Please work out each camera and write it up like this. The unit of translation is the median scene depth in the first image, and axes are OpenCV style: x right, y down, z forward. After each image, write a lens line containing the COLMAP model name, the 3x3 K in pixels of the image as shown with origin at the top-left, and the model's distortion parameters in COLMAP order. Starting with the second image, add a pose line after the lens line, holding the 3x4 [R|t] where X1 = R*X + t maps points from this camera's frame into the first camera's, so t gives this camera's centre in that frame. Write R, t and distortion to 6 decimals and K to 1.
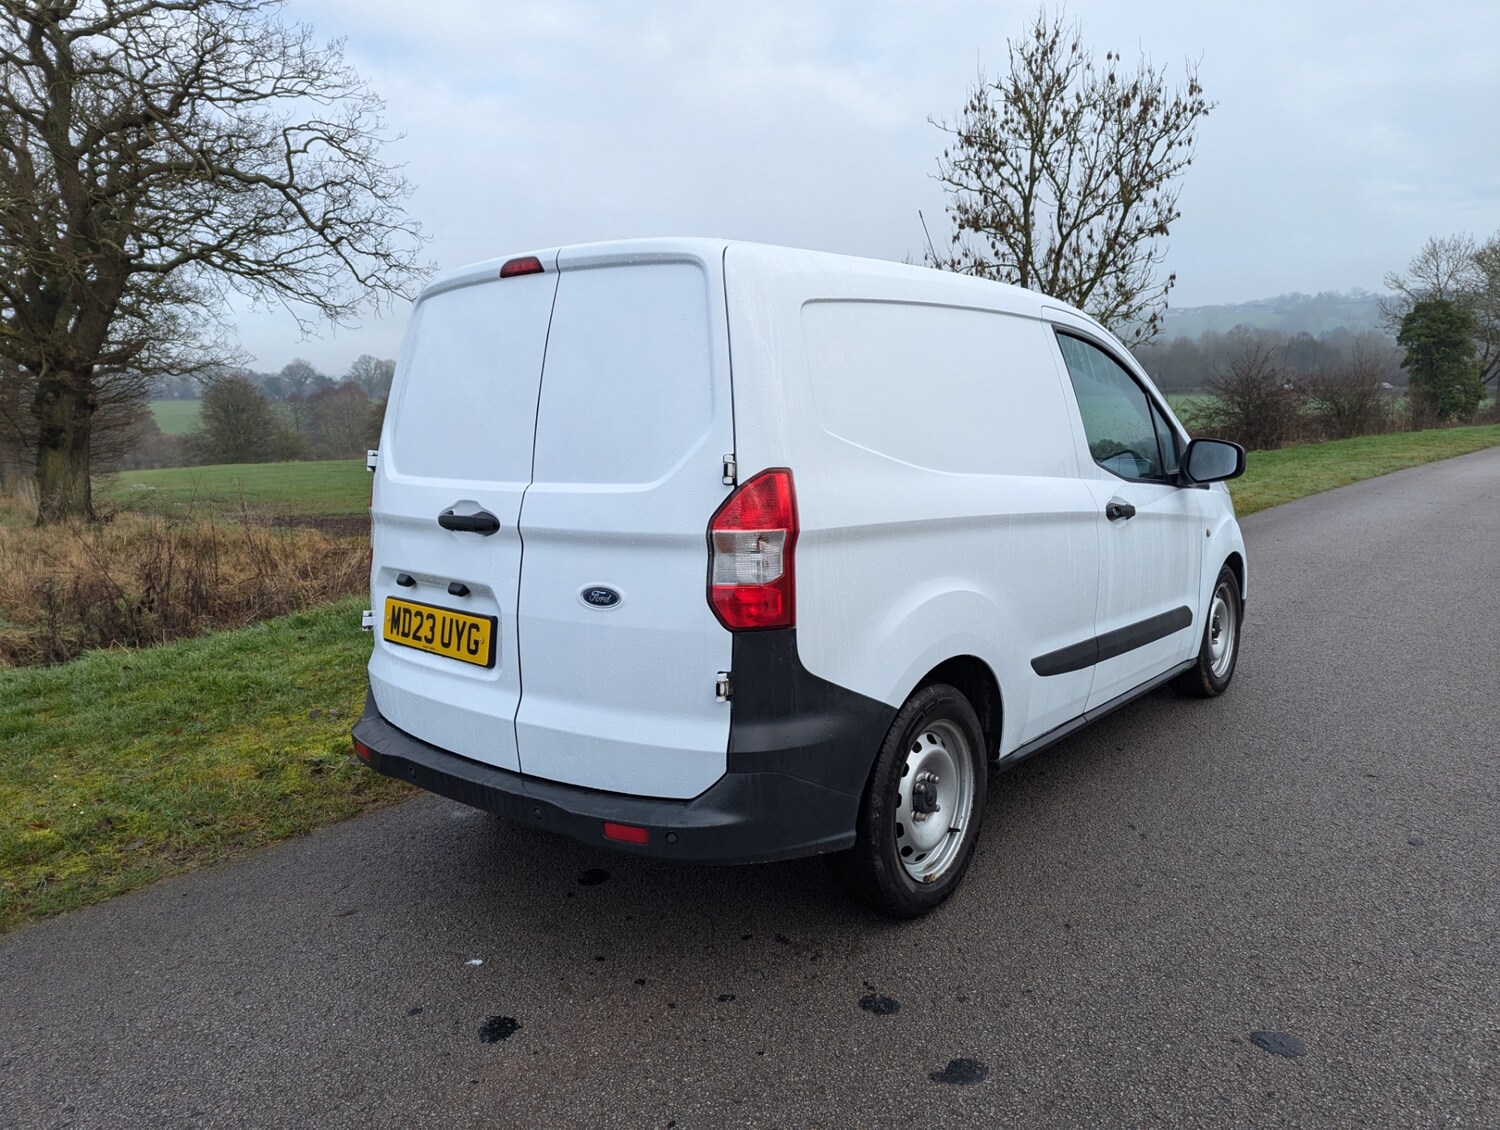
lens RADIAL K [[1048.3, 0, 748.1], [0, 1048.3, 554.3], [0, 0, 1]] dist [0.070958, -0.053727]
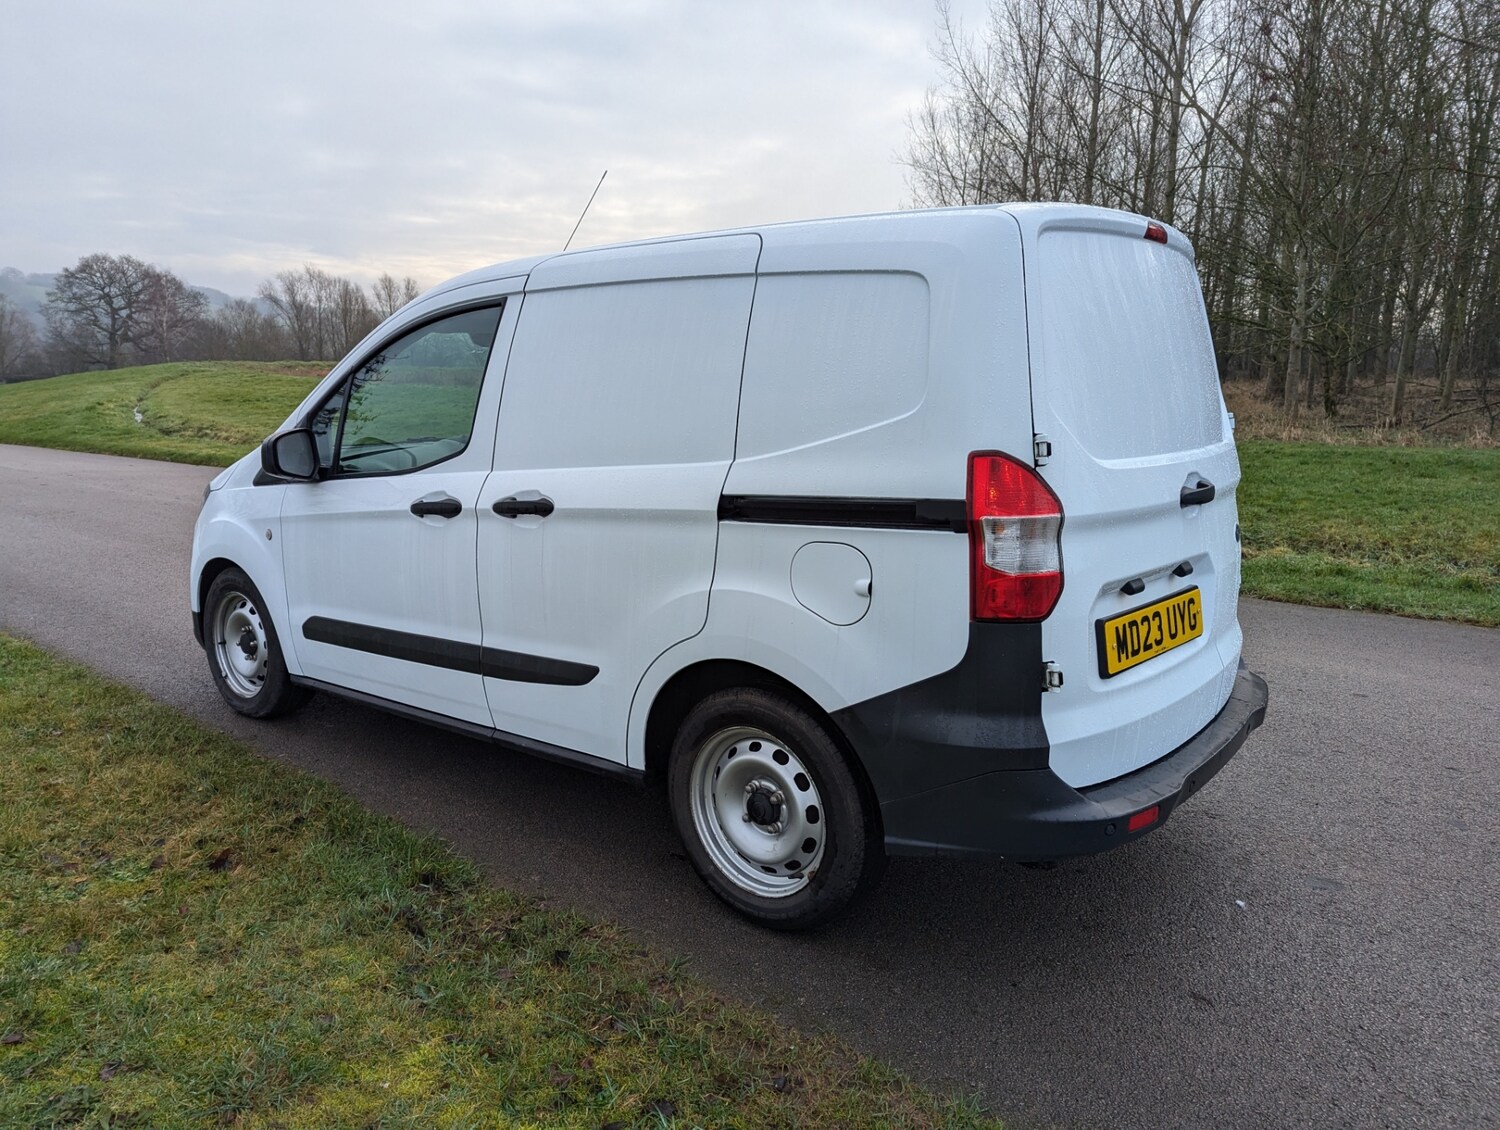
lens RADIAL K [[1051.7, 0, 721.9], [0, 1051.7, 552.2], [0, 0, 1]] dist [0.049881, -0.004408]
pose [[0.010813, -0.142985, 0.989666, -1.137575], [0.137424, 0.980545, 0.140165, -0.160119], [-0.990453, 0.134488, 0.030252, 1.291170]]
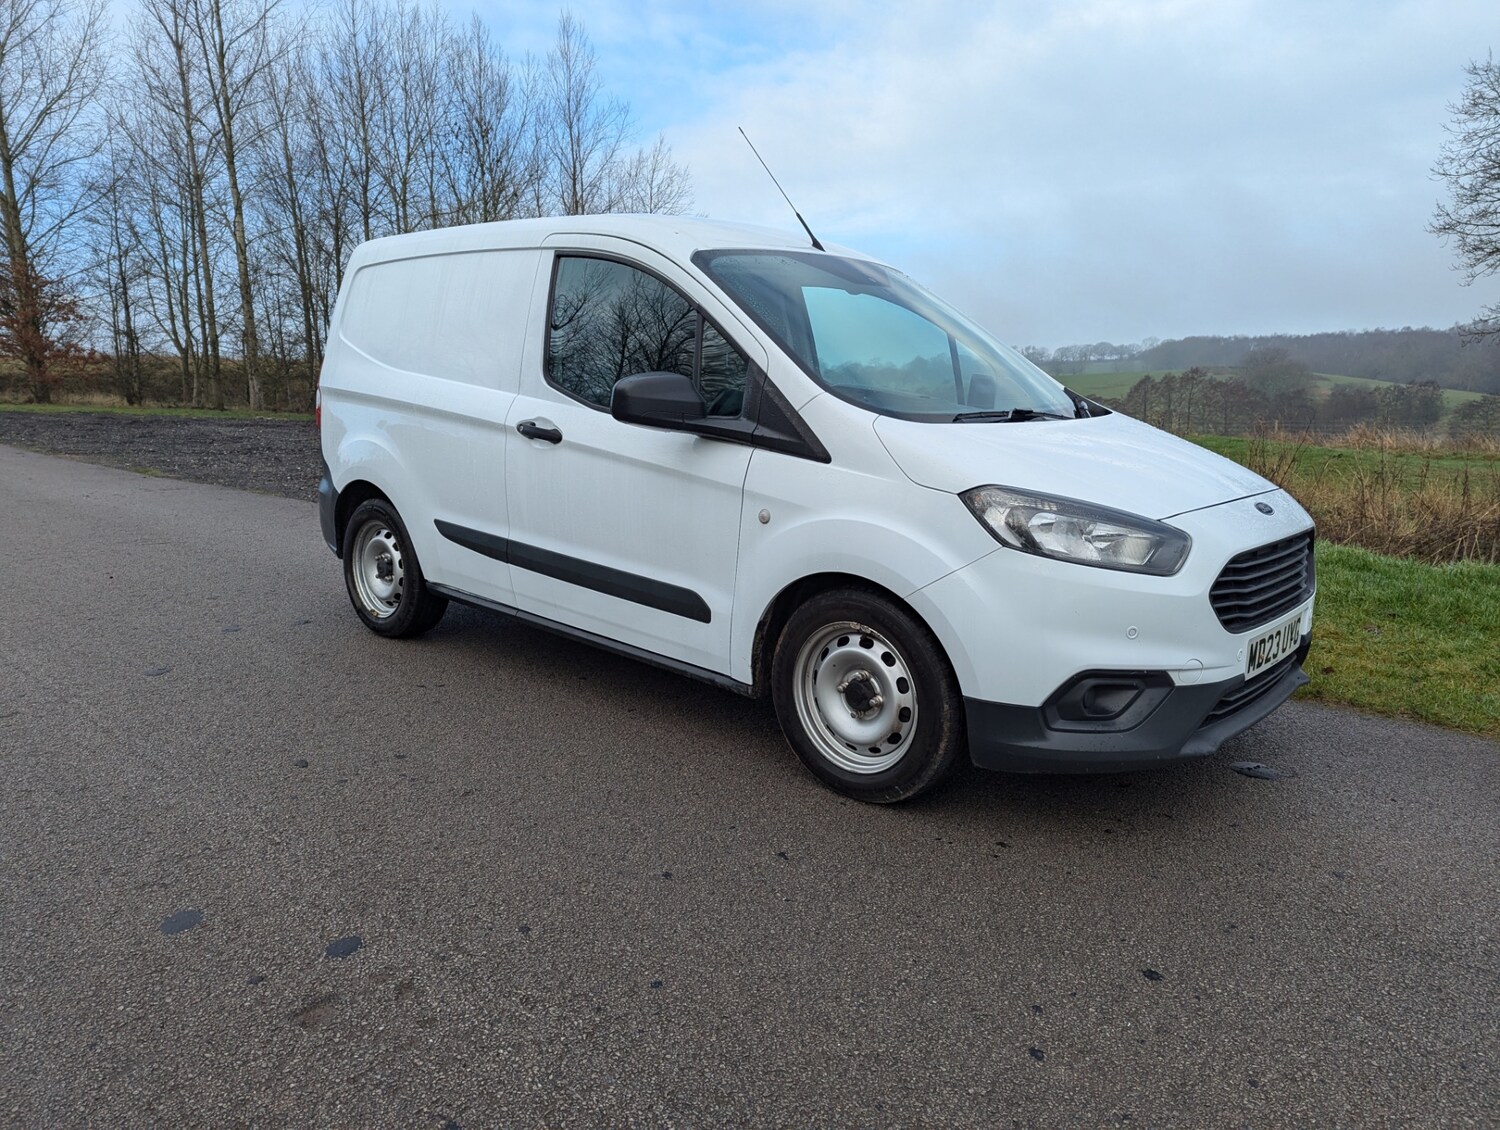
lens RADIAL K [[1048.3, 0, 766.5], [0, 1048.3, 556.5], [0, 0, 1]] dist [0.070958, -0.053727]
pose [[-0.039027, 0.204547, -0.978078, 1.689503], [-0.150411, 0.966469, 0.208121, -0.210230], [0.987853, 0.155236, -0.006952, 1.542408]]
